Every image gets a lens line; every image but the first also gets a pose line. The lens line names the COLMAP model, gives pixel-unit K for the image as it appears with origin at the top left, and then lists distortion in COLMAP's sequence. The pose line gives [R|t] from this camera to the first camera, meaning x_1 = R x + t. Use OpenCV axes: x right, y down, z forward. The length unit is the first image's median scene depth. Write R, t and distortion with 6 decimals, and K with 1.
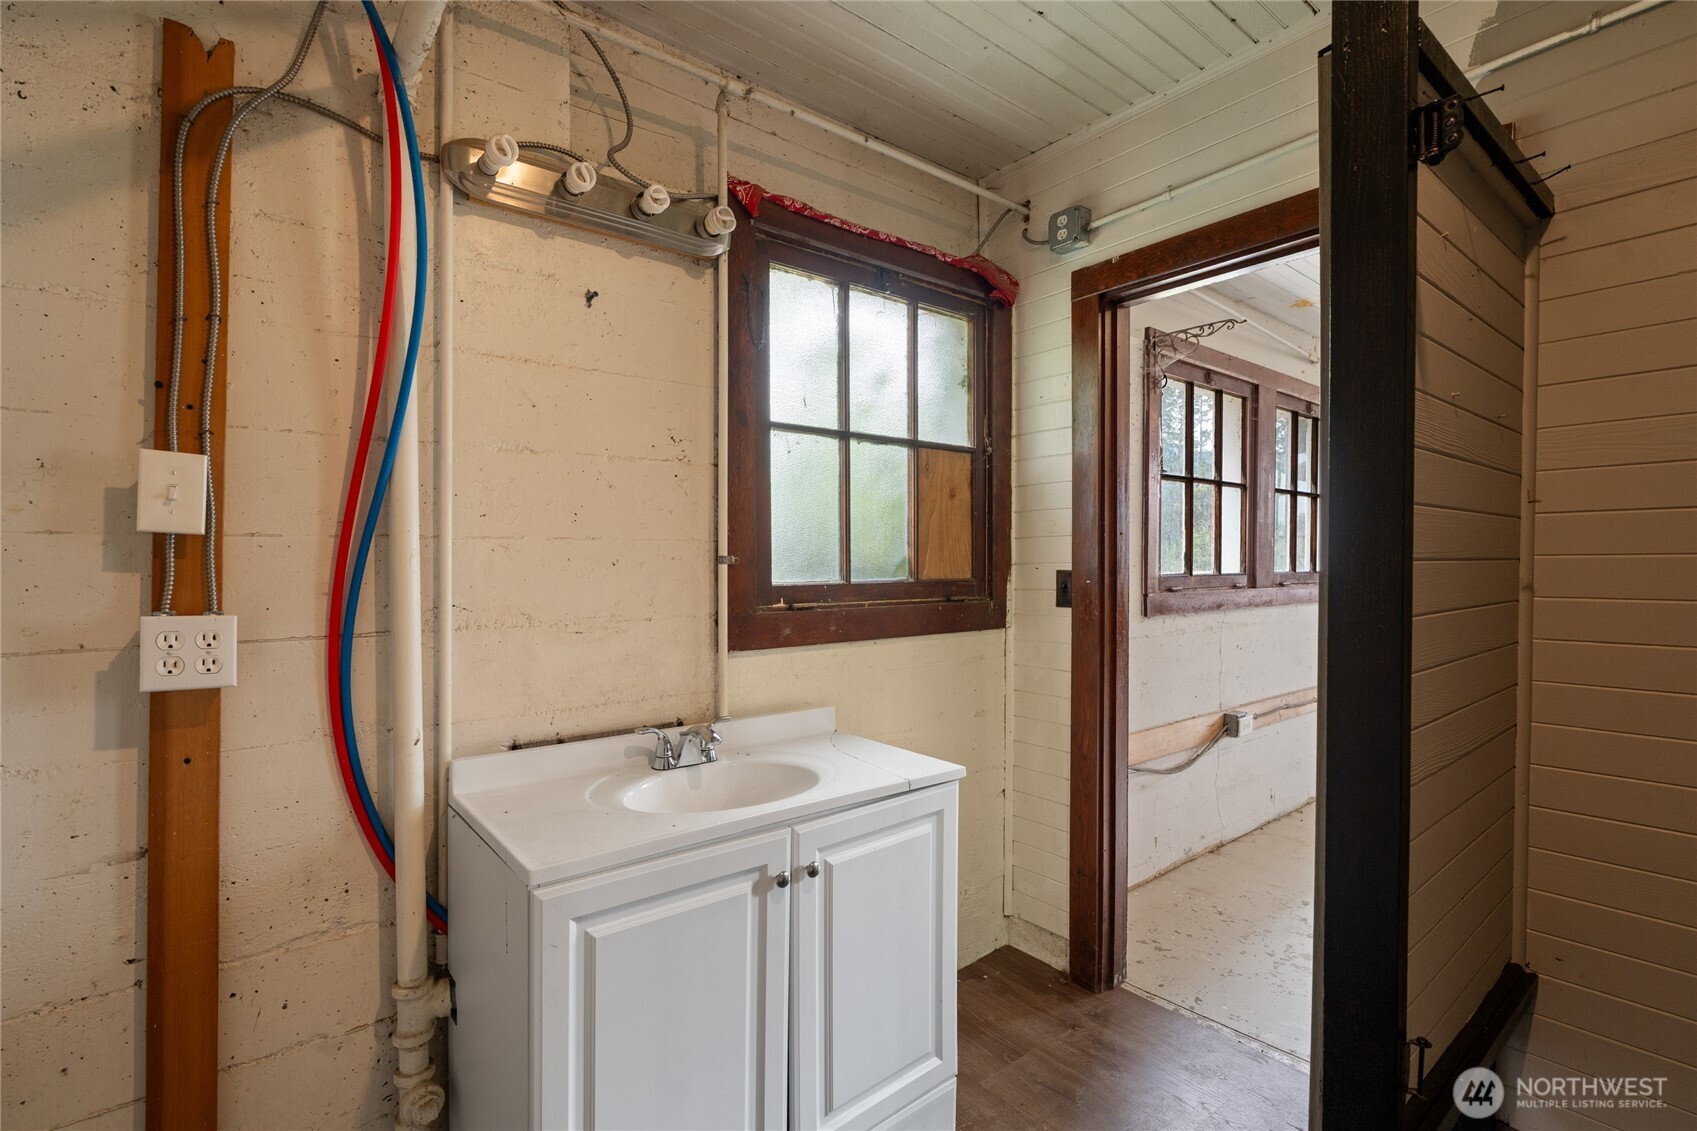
lens RADIAL K [[781.9, 0, 848.5], [0, 781.9, 565.5], [0, 0, 1]] dist [-0.000908, -0.000048]
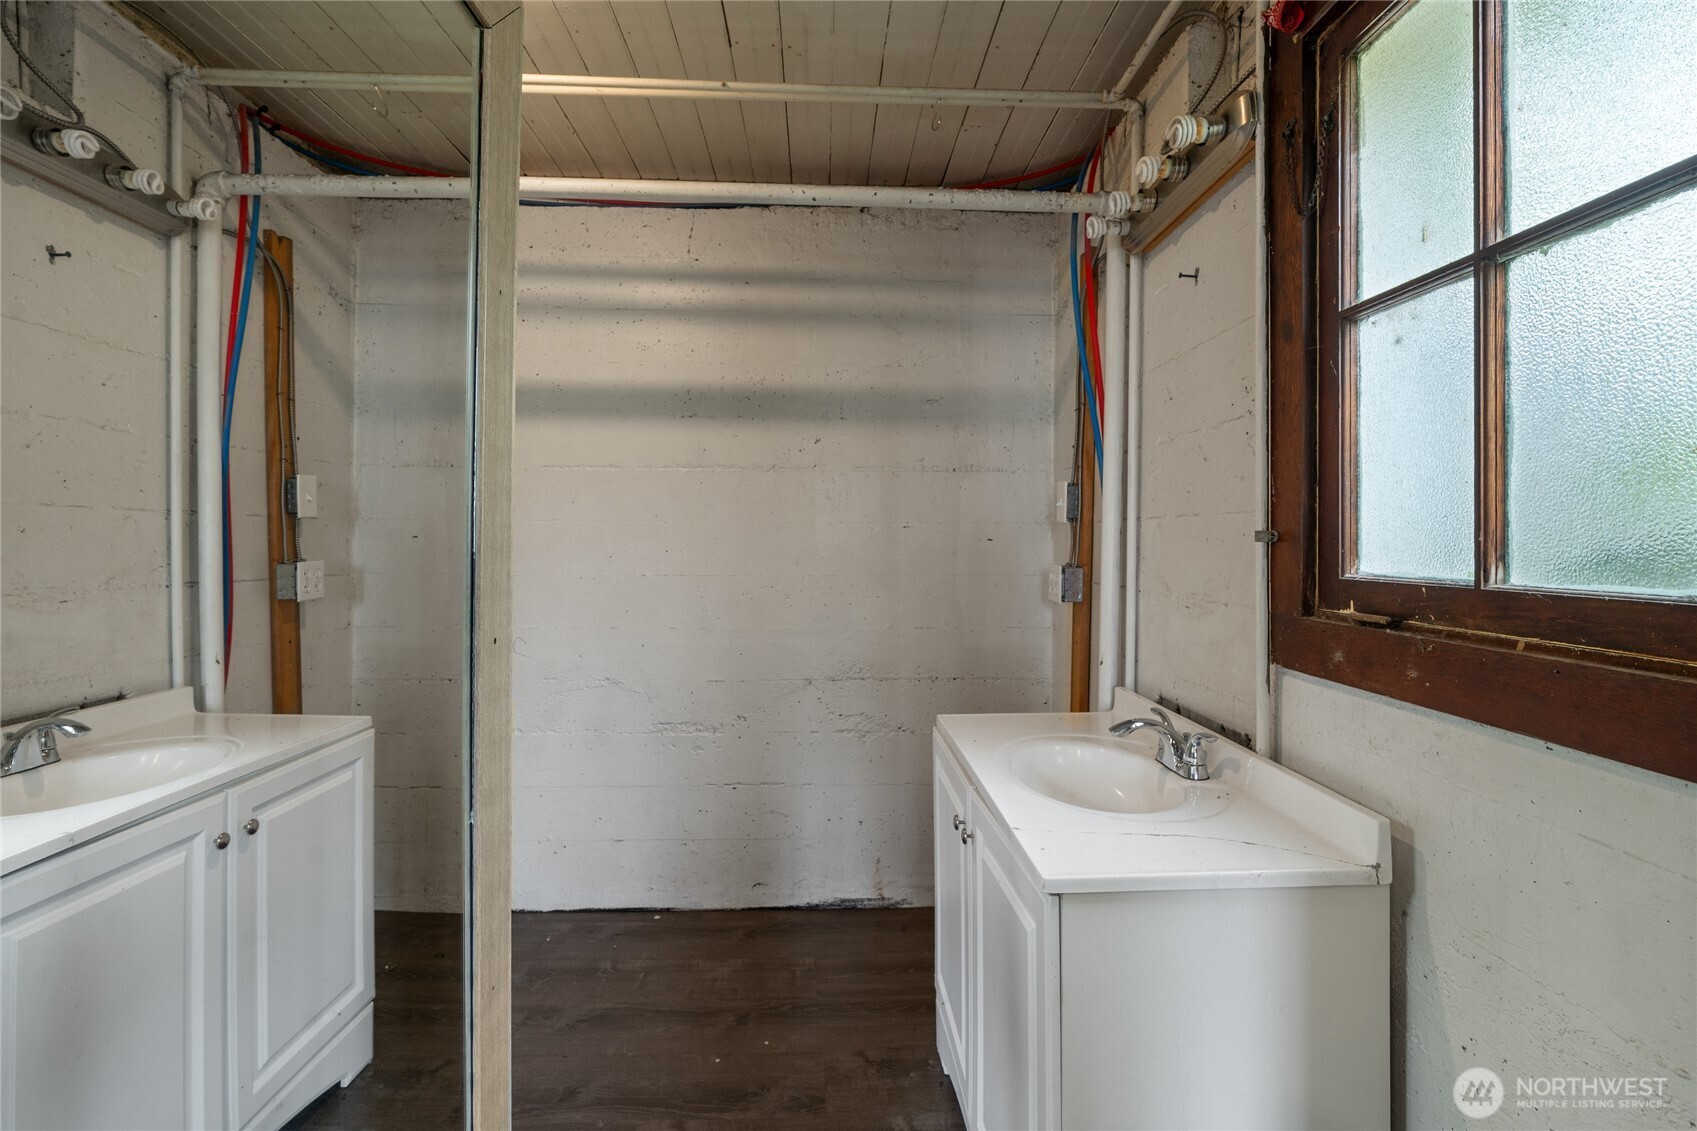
lens RADIAL K [[772.4, 0, 848.4], [0, 772.4, 535.5], [0, 0, 1]] dist [-0.005285, -0.000228]
pose [[-0.601890, -0.000846, -0.798578, 0.606271], [-0.003154, 0.999994, 0.001318, -0.007233], [0.798573, 0.003312, -0.601889, 1.037485]]
